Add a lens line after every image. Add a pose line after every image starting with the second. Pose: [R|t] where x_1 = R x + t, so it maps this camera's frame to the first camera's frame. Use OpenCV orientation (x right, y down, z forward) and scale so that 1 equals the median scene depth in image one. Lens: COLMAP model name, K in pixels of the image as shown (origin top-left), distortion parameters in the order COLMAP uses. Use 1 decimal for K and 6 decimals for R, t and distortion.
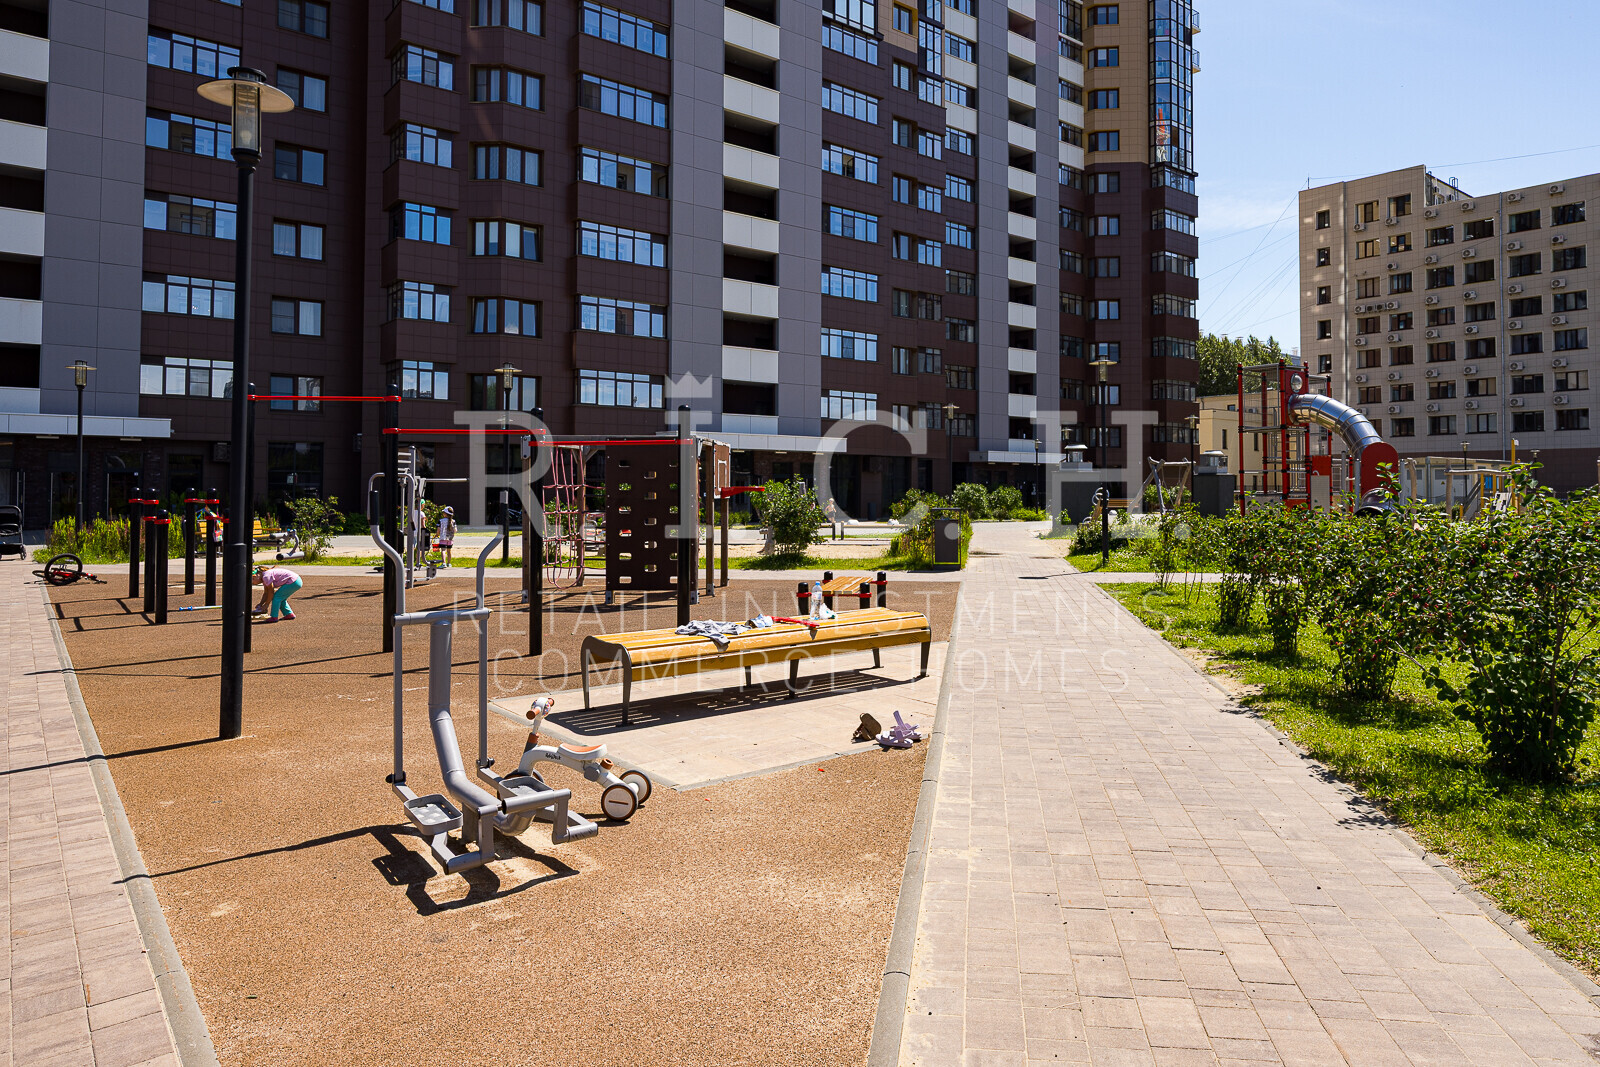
lens RADIAL K [[931.9, 0, 818.4], [0, 931.9, 472.4], [0, 0, 1]] dist [-0.005722, 0.003604]
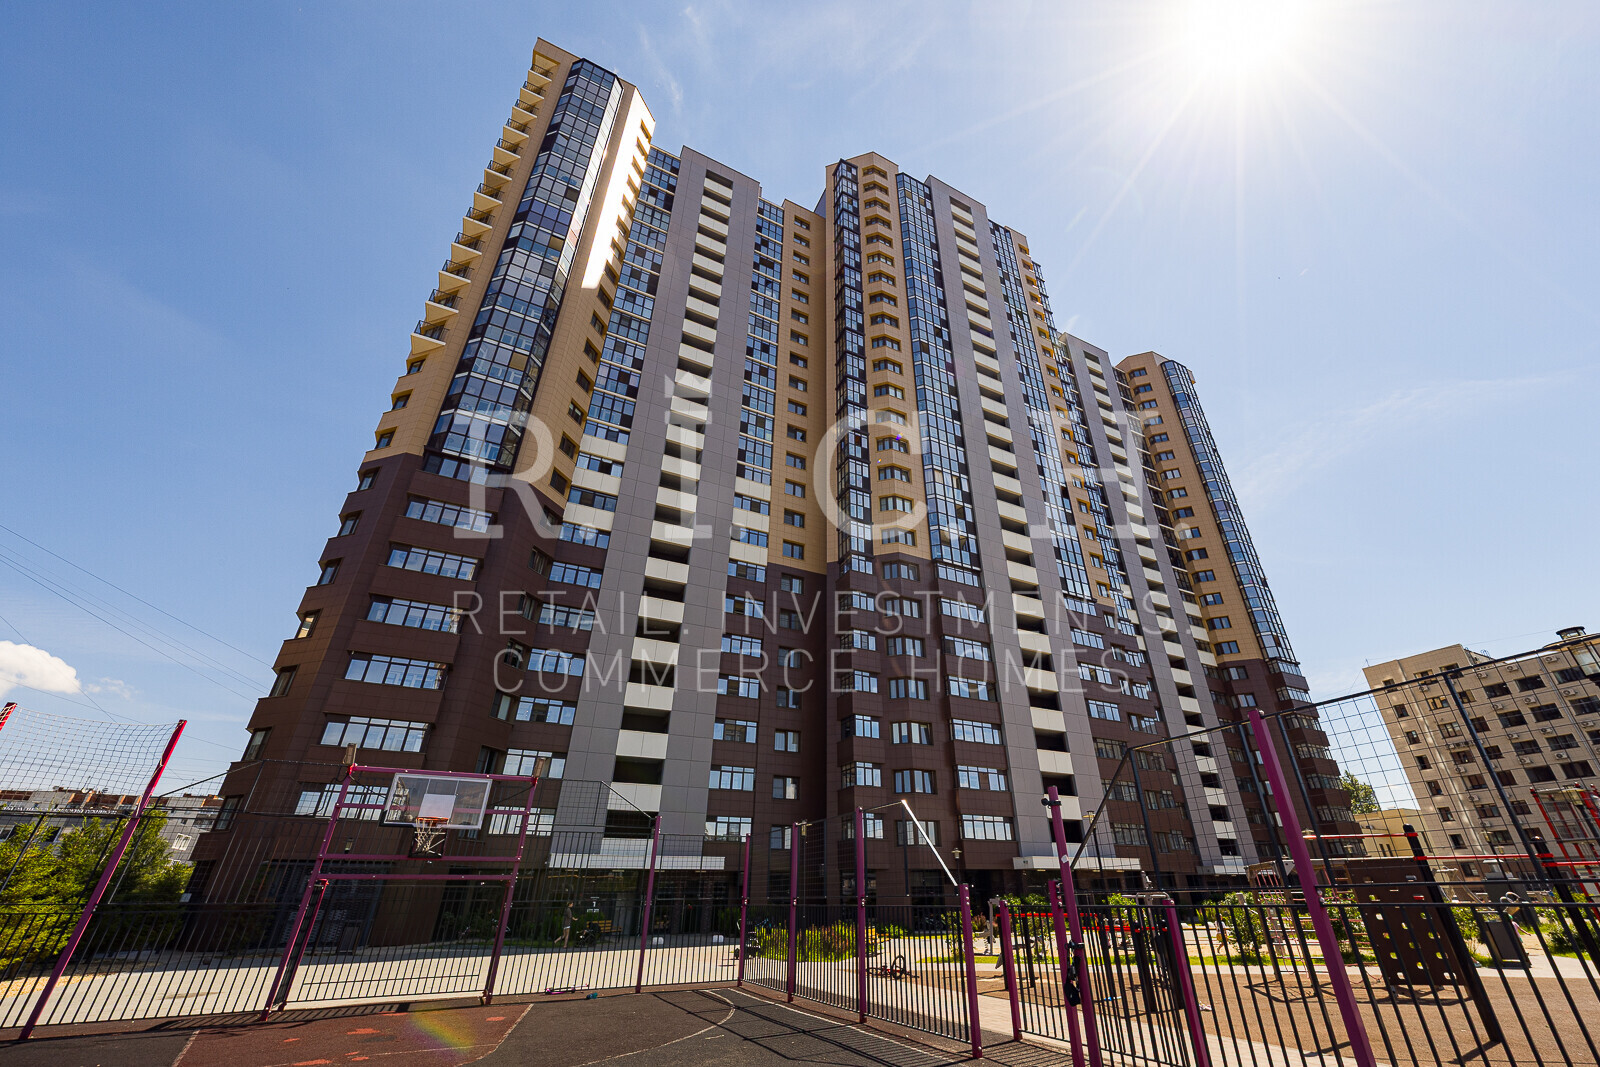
lens RADIAL K [[591.1, 0, 835.2], [0, 591.1, 607.6], [0, 0, 1]] dist [-0.007855, -0.000630]
pose [[0.981478, -0.097462, -0.164930, -0.180391], [0.016522, 0.900774, -0.433974, 0.000055], [0.190861, 0.423211, 0.885700, -0.027099]]
